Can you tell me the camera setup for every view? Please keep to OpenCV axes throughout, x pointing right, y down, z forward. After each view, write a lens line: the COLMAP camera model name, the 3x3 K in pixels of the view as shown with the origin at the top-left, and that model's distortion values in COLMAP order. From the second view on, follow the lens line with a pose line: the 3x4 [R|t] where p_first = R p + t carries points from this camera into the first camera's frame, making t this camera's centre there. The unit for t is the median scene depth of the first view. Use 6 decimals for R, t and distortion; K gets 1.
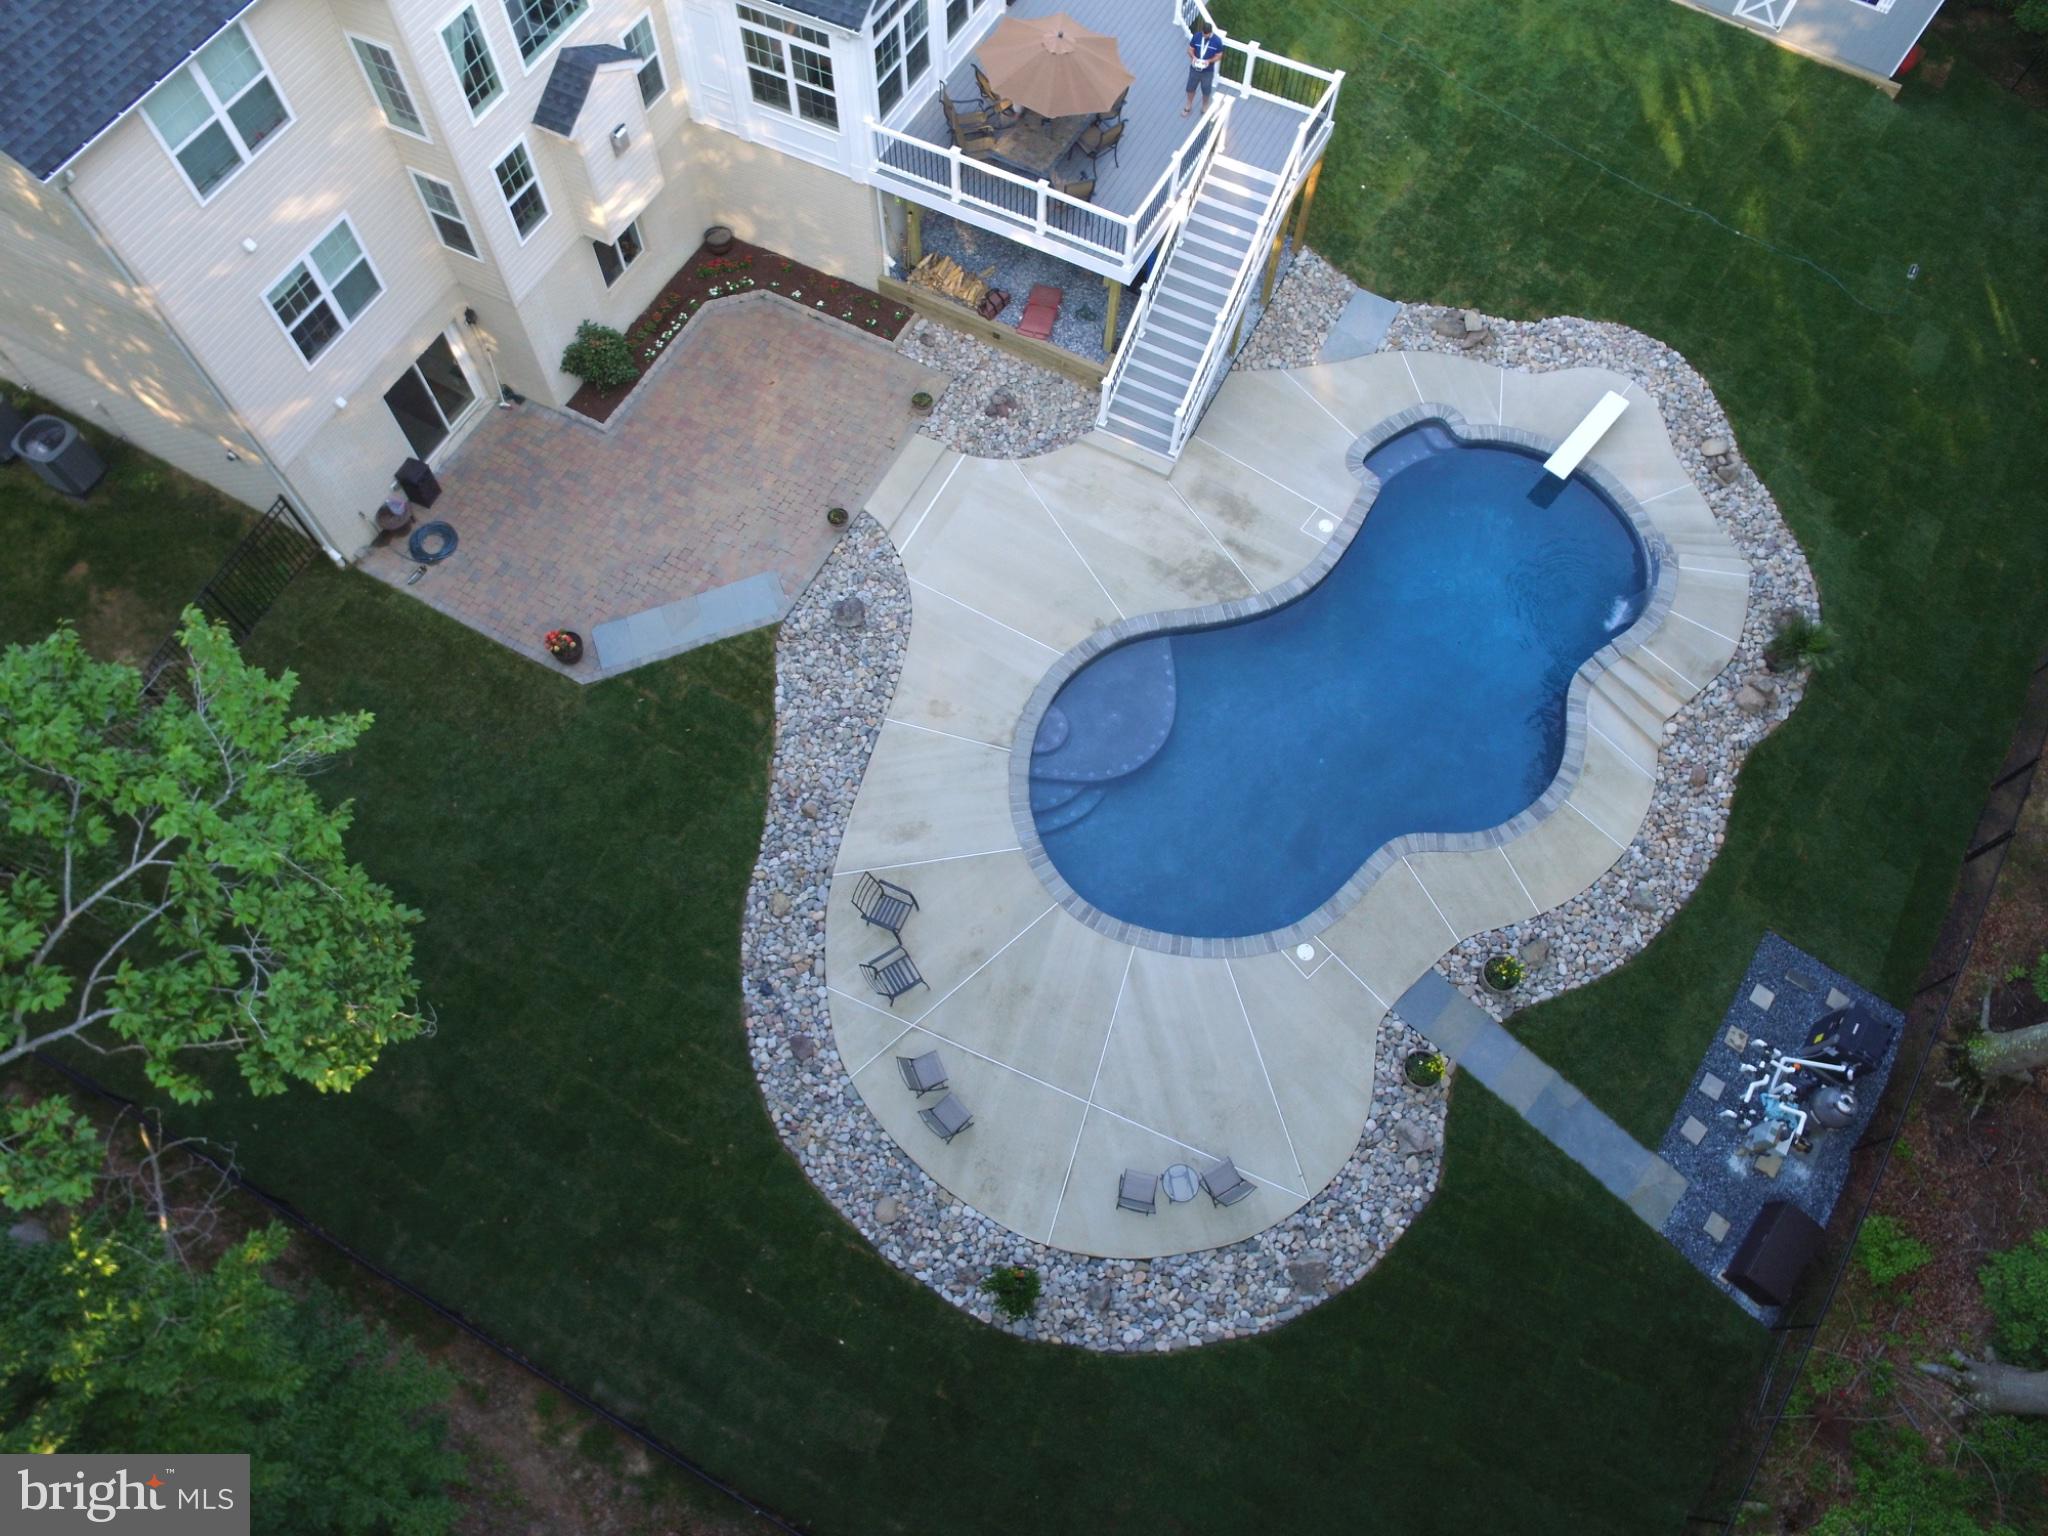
lens RADIAL K [[1377.2, 0, 1005.0], [0, 1377.2, 782.4], [0, 0, 1]] dist [-0.123132, 0.088655]
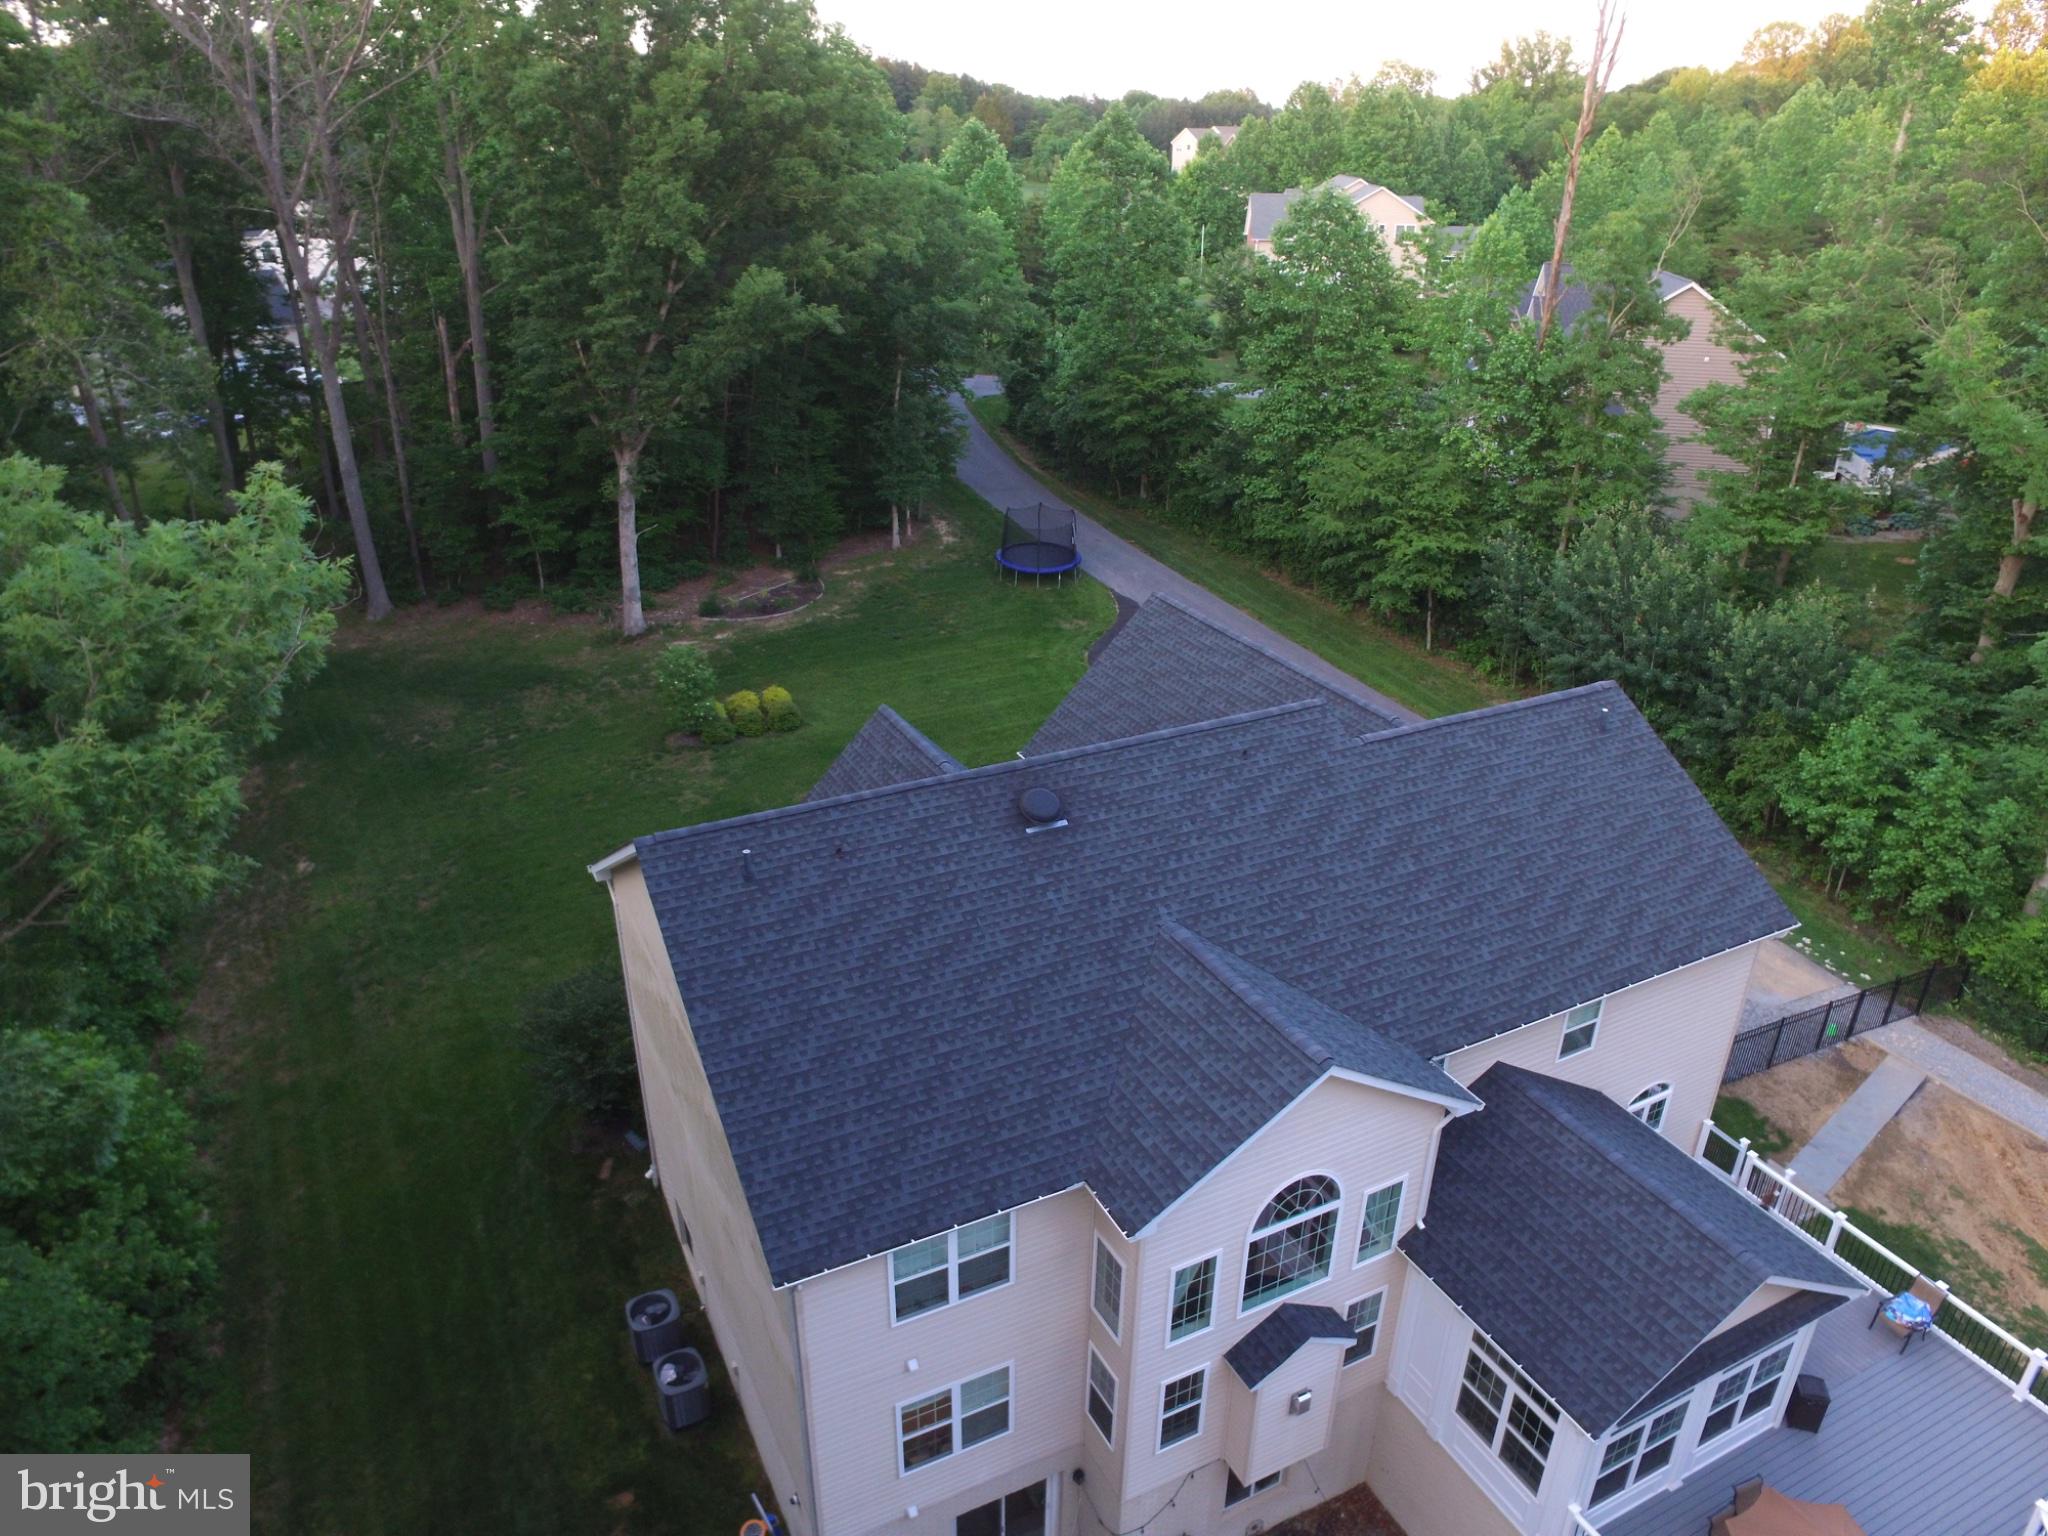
lens RADIAL K [[1377.2, 0, 1005.0], [0, 1377.2, 782.4], [0, 0, 1]] dist [-0.123132, 0.088655]
pose [[0.808230, 0.247872, -0.534157, -0.063000], [-0.532775, 0.694180, -0.484009, -0.226200], [0.250829, 0.675776, 0.693117, -0.003081]]
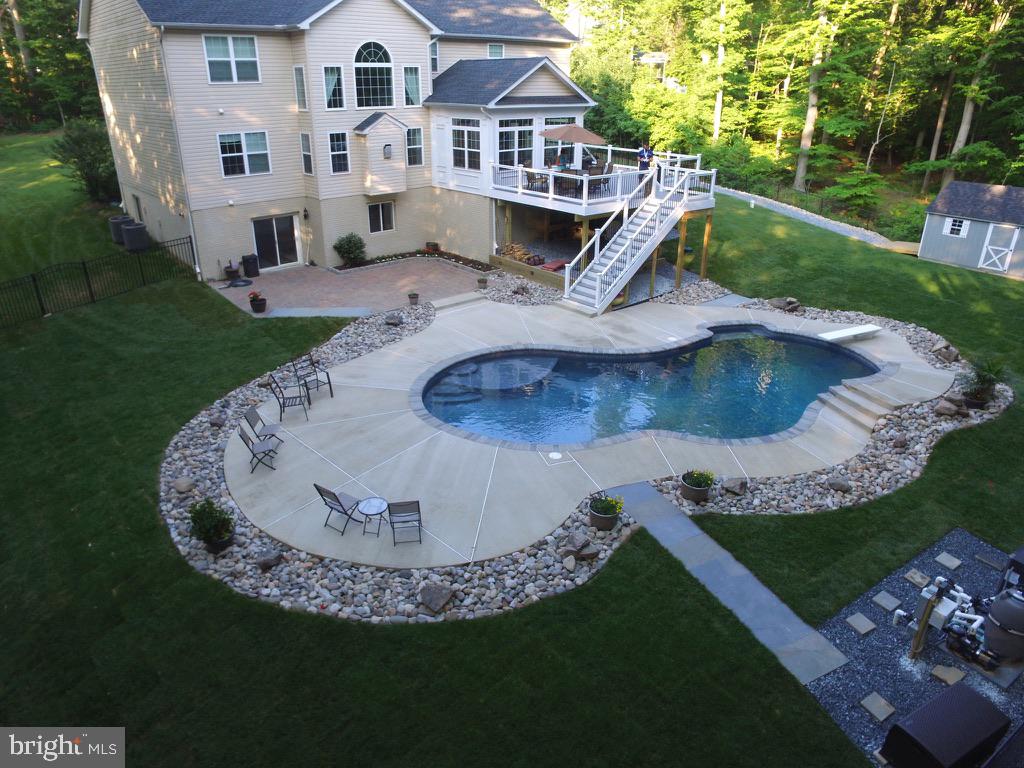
lens RADIAL K [[688.6, 0, 502.5], [0, 688.6, 391.2], [0, 0, 1]] dist [-0.123132, 0.088655]
pose [[0.927389, 0.149035, -0.343131, 0.396653], [-0.336572, 0.732796, -0.591379, 0.497909], [0.163309, 0.663927, 0.729747, 0.460711]]
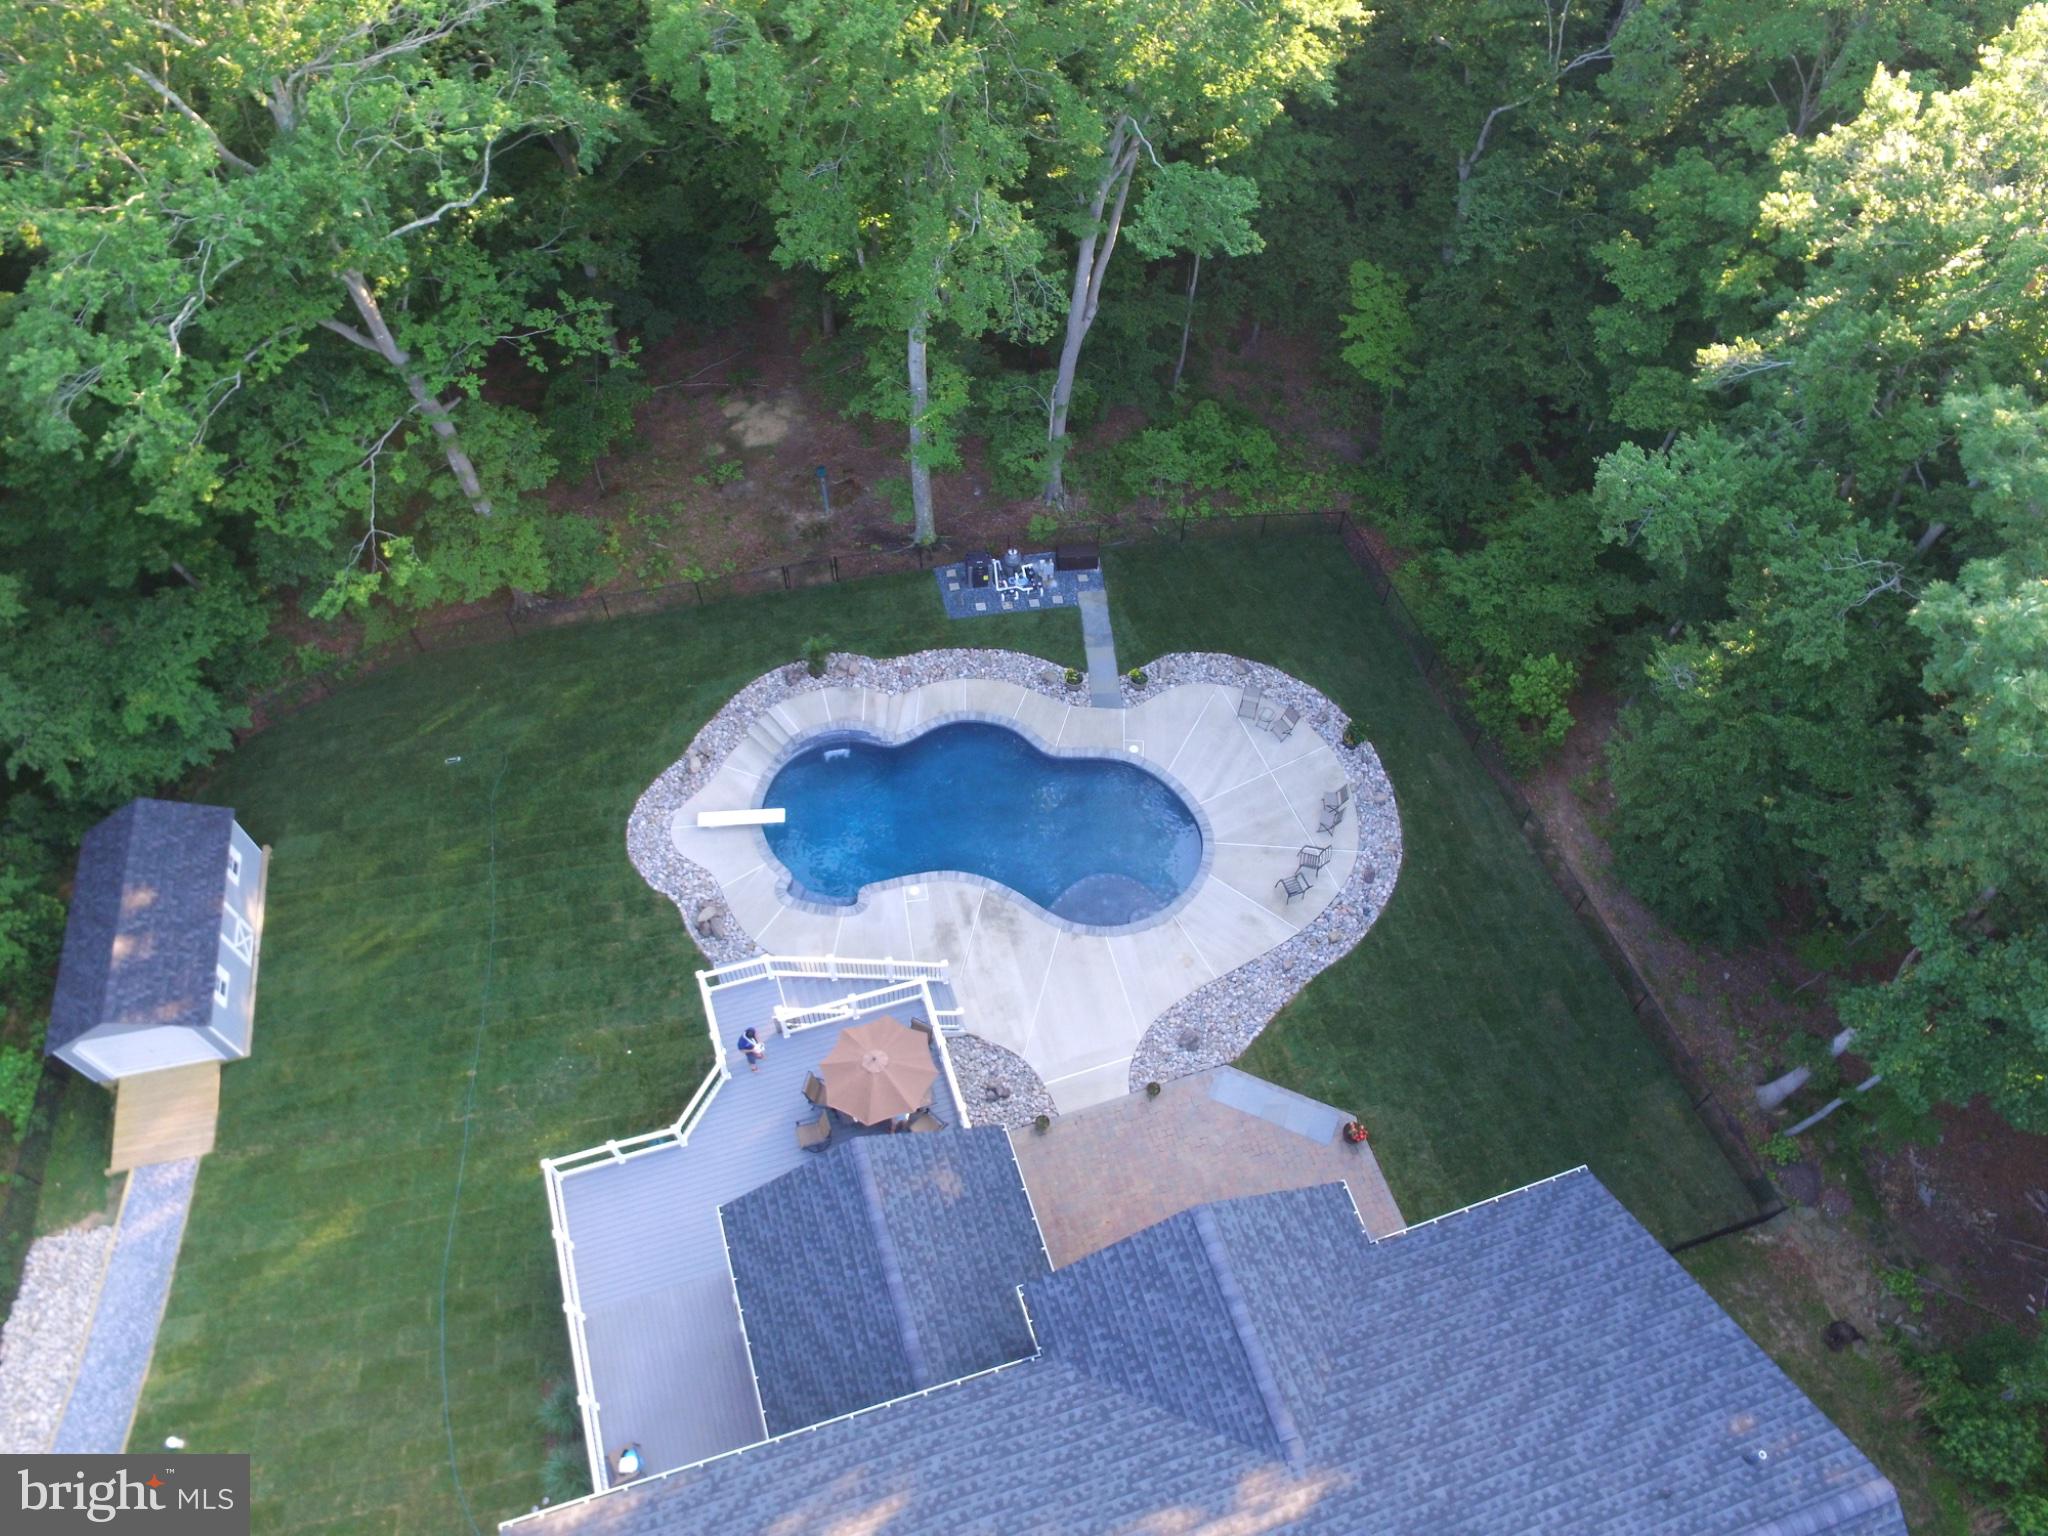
lens RADIAL K [[1377.2, 0, 1005.0], [0, 1377.2, 782.4], [0, 0, 1]] dist [-0.123132, 0.088655]
pose [[-0.710946, -0.595455, 0.374151, -0.411467], [0.631171, -0.305655, 0.712880, -1.406770], [-0.310127, 0.742972, 0.593138, -0.066060]]
